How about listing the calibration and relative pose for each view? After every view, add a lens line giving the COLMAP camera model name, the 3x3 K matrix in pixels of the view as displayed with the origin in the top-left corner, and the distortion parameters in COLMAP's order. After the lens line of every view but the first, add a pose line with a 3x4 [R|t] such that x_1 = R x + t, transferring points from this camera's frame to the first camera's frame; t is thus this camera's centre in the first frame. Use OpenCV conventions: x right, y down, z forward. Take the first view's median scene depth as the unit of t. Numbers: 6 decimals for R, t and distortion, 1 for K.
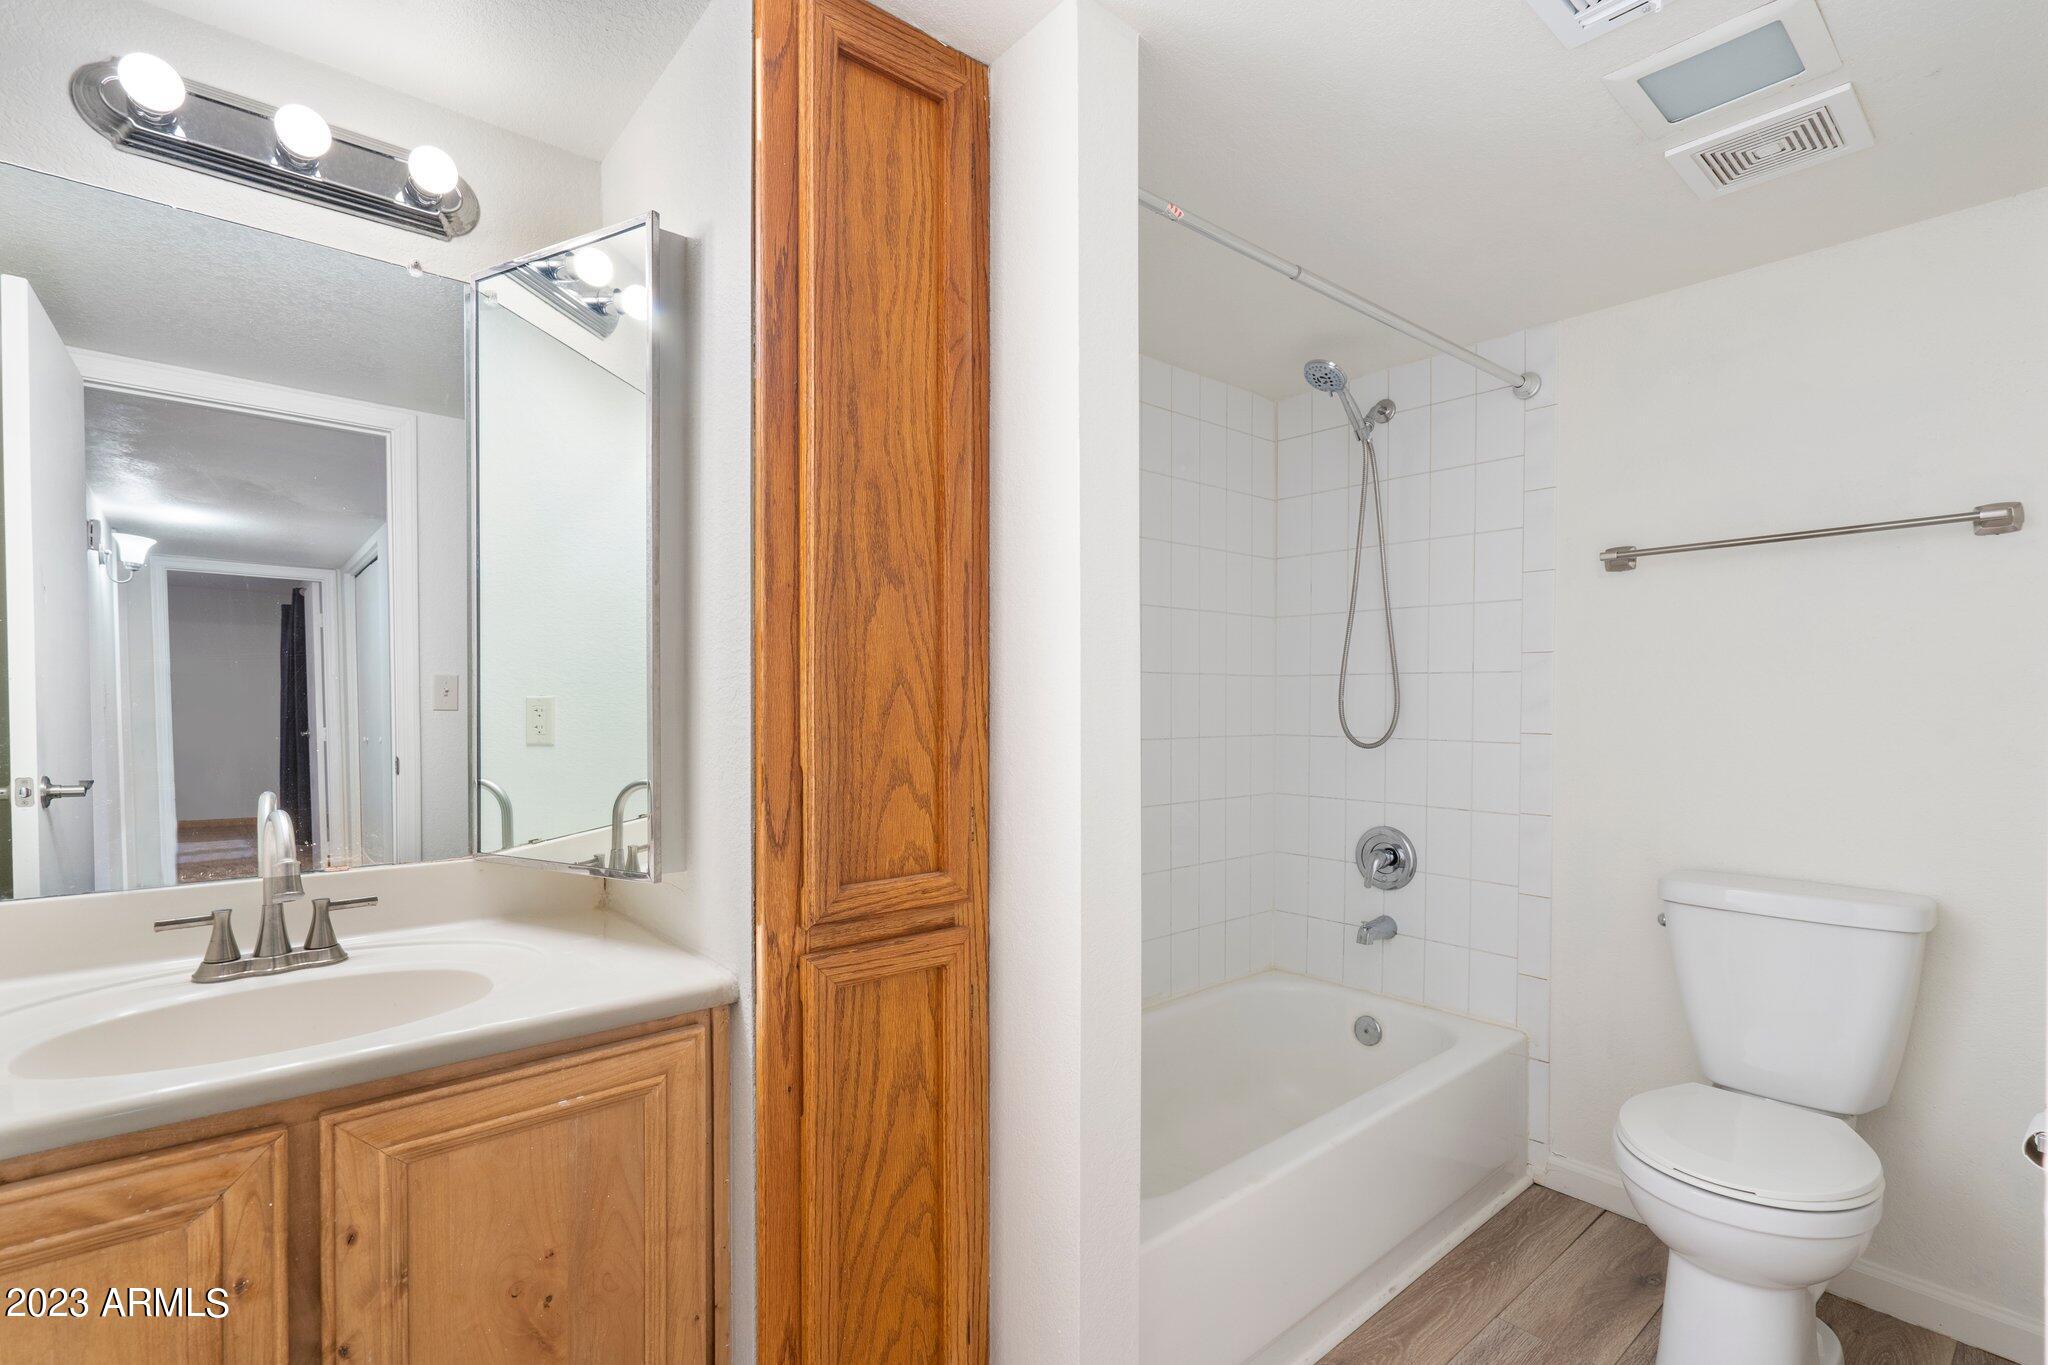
lens RADIAL K [[934.6, 0, 1025.1], [0, 934.6, 696.1], [0, 0, 1]] dist [-0.000030, 0.000704]
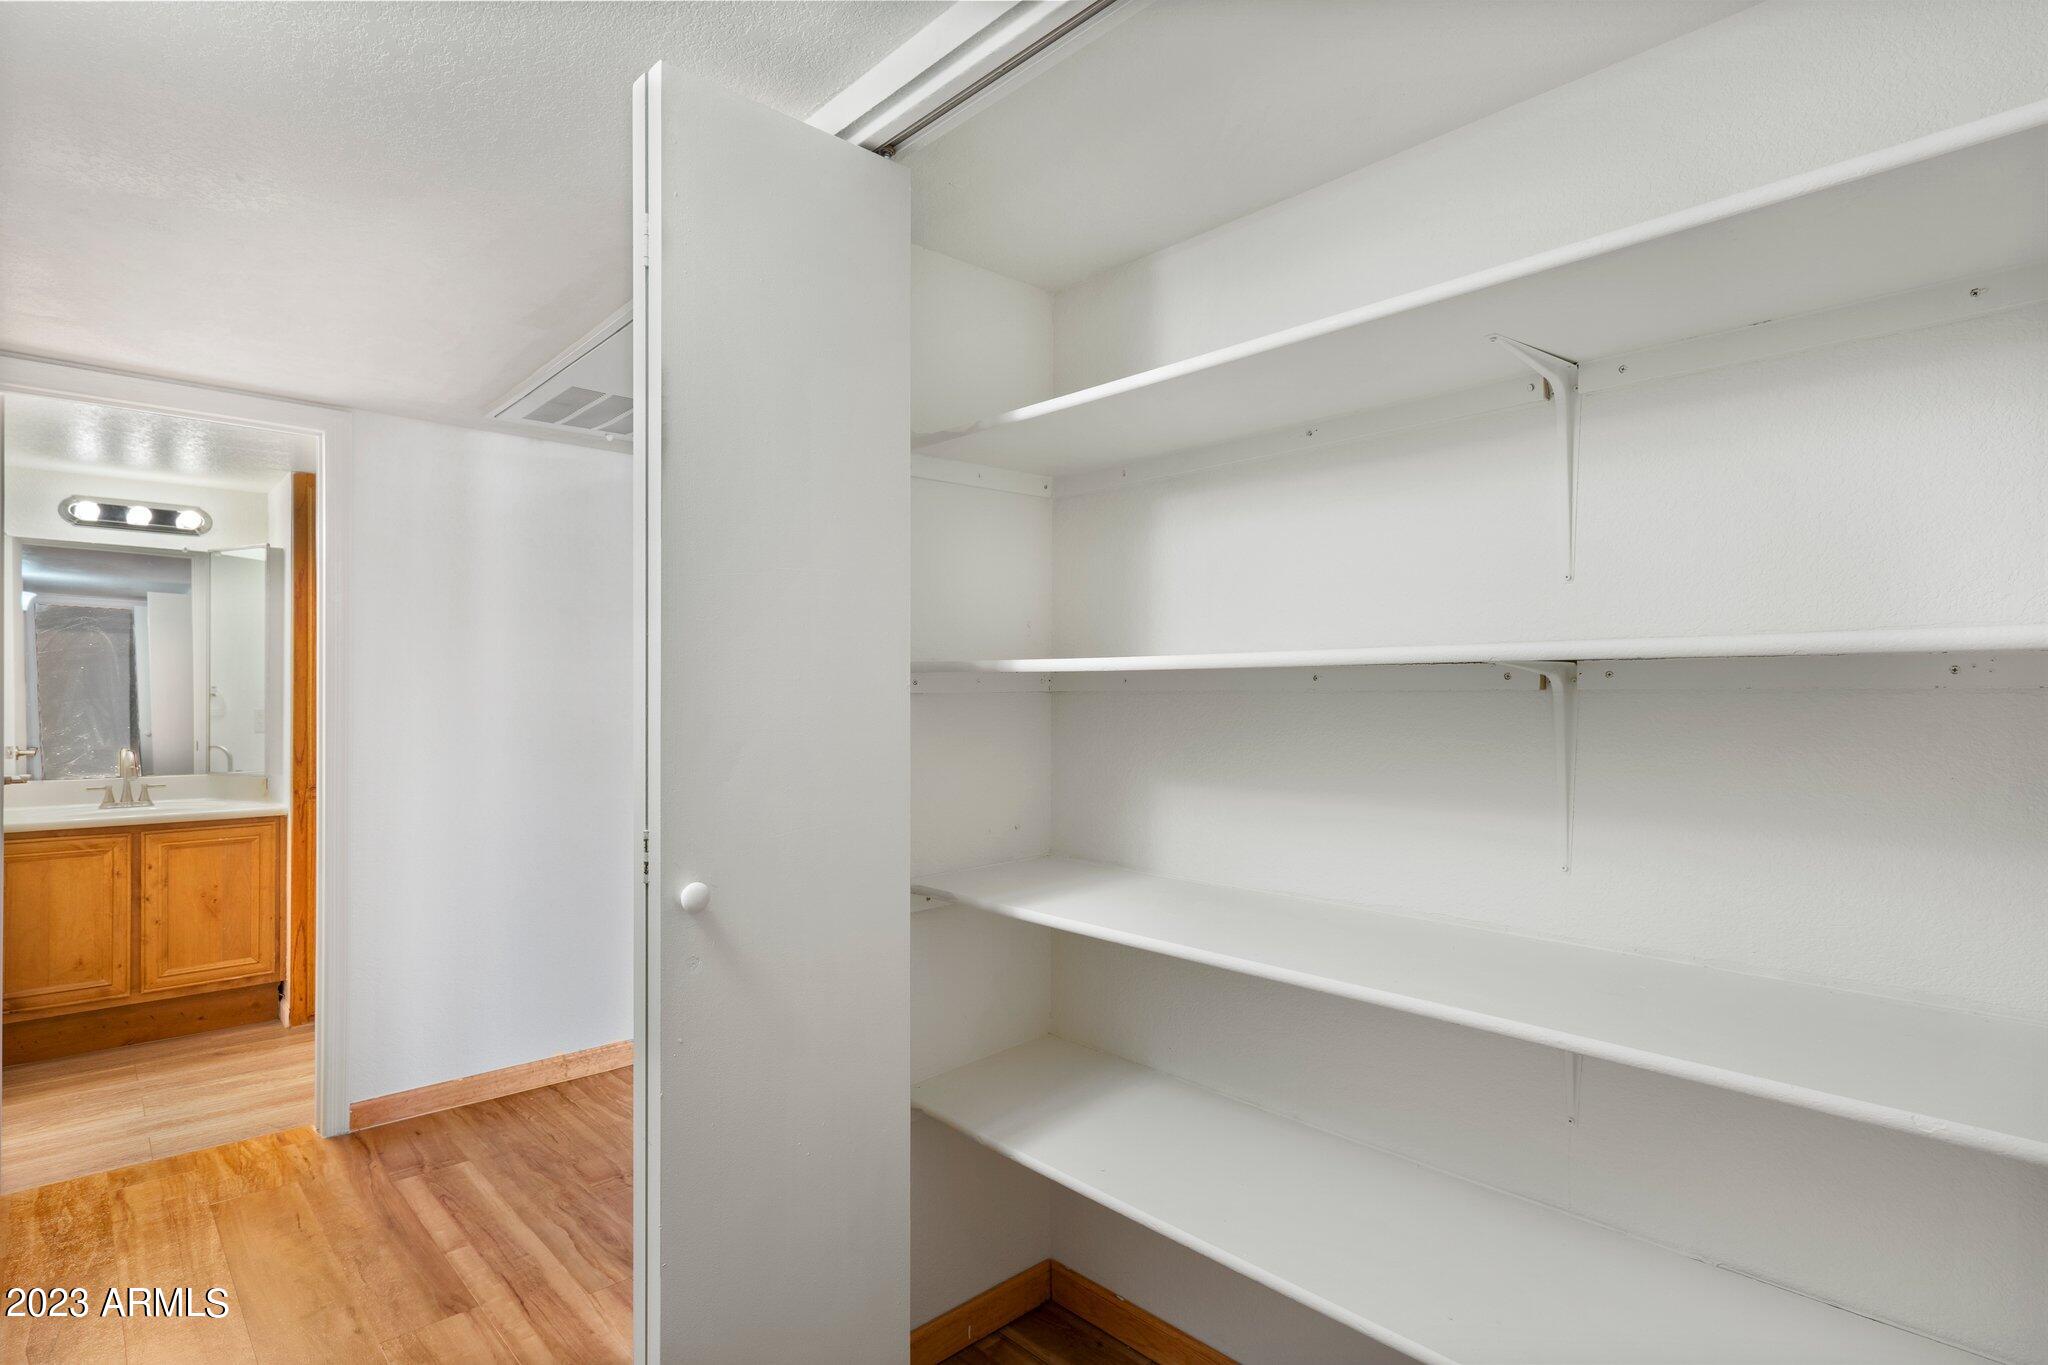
lens RADIAL K [[1026.9, 0, 1024.0], [0, 1026.9, 682.5], [0, 0, 1]] dist [0.001559, 0.000239]
pose [[0.998859, 0.002143, 0.047715, 2.237000], [-0.001715, 0.999958, -0.009004, -0.084411], [-0.047732, 0.008911, 0.998820, -2.849224]]
